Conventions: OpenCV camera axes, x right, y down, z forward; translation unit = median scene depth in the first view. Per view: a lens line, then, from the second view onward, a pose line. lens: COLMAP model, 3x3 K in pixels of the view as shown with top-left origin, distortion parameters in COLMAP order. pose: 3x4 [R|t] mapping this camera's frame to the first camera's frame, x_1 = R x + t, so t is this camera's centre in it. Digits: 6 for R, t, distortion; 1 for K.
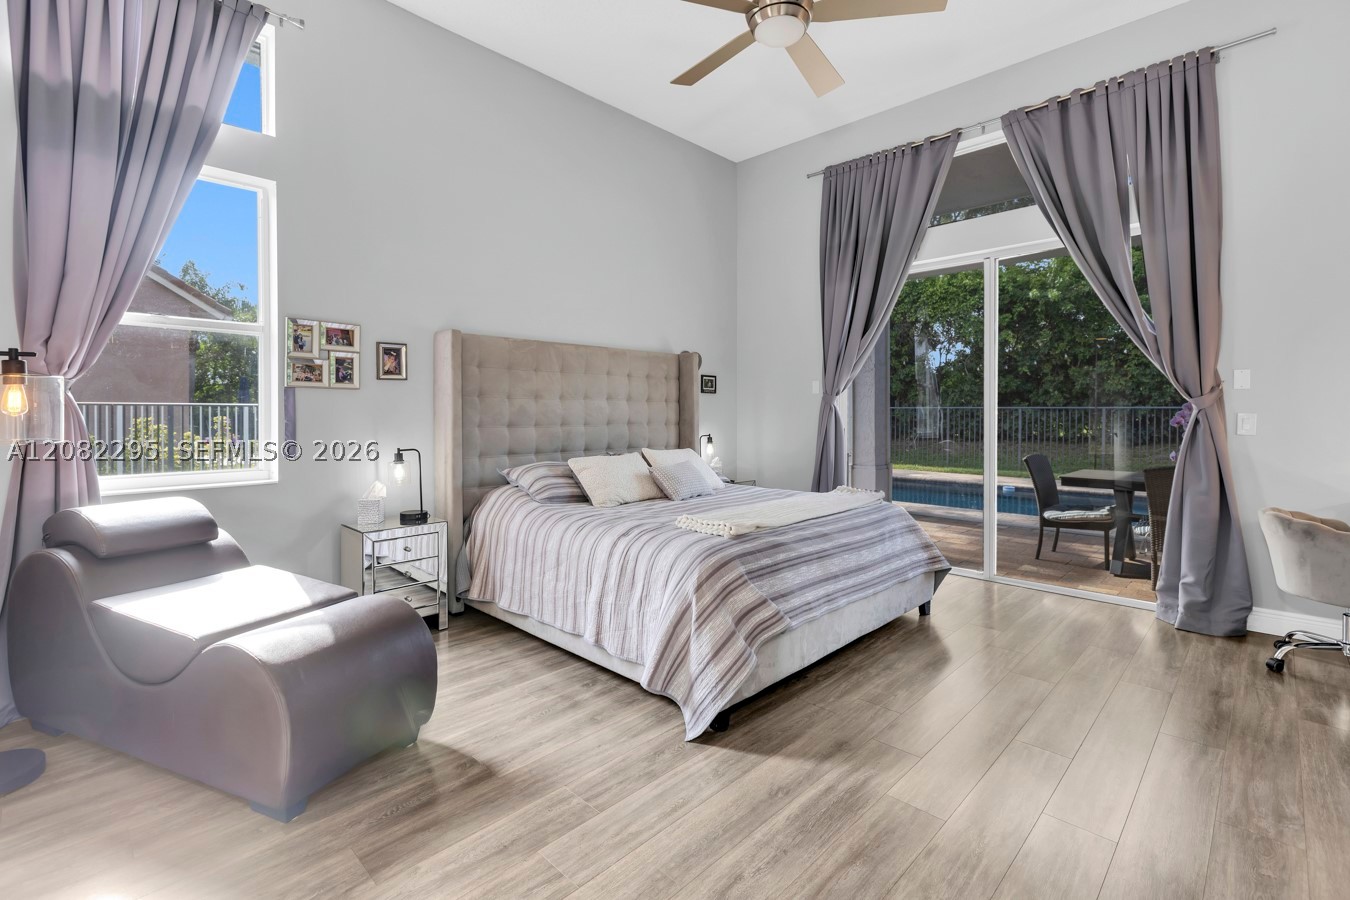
lens RADIAL K [[614.9, 0, 683.7], [0, 614.9, 421.7], [0, 0, 1]] dist [0.000505, 0.000825]
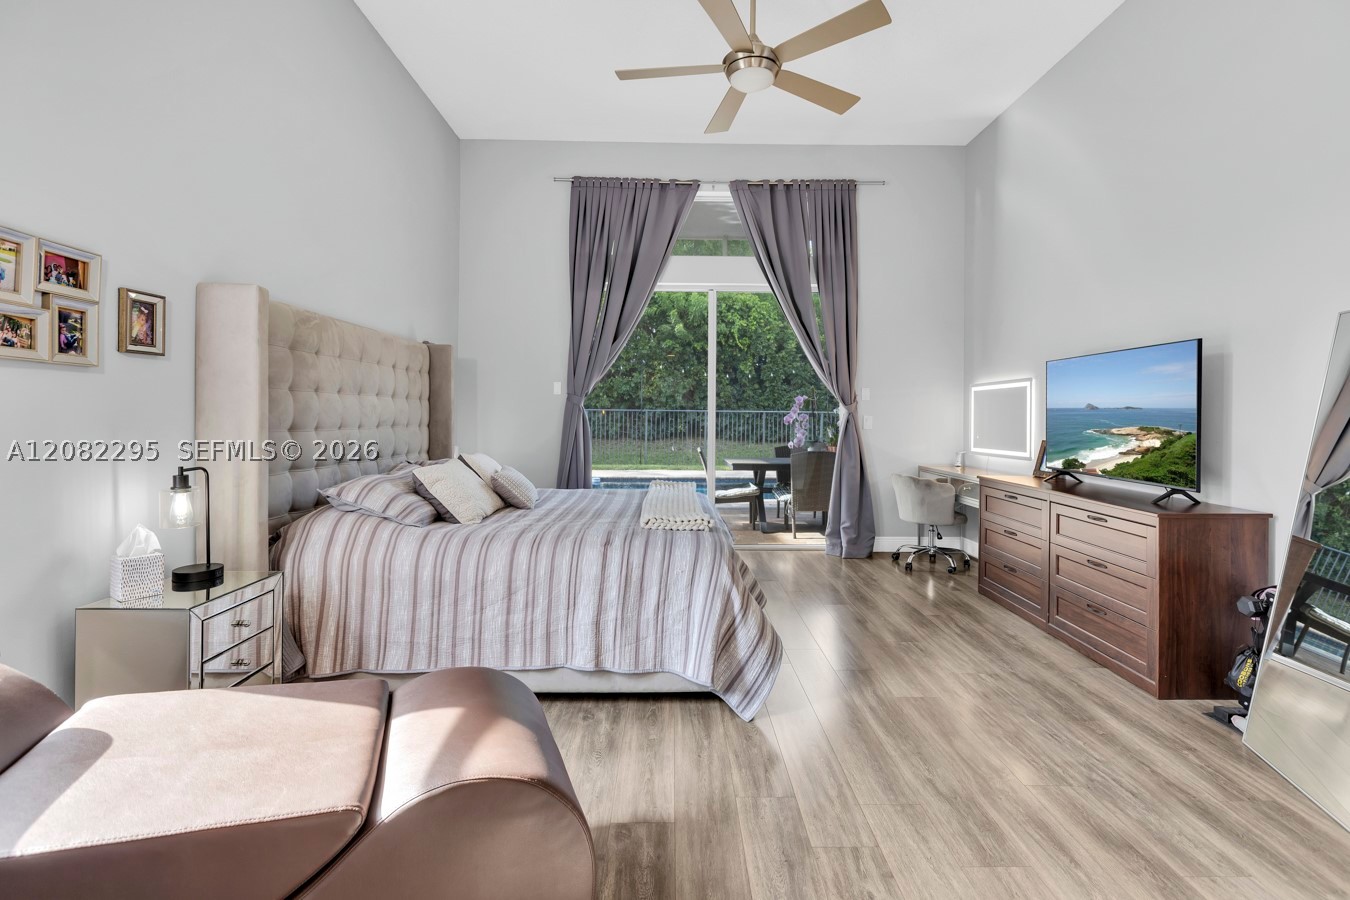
lens RADIAL K [[614.9, 0, 679.9], [0, 614.9, 414.5], [0, 0, 1]] dist [0.000505, 0.000825]
pose [[0.709461, 0.004931, 0.704727, -0.531457], [0.005026, 0.999915, -0.012056, 0.000933], [-0.704727, 0.012095, 0.709376, 0.207507]]
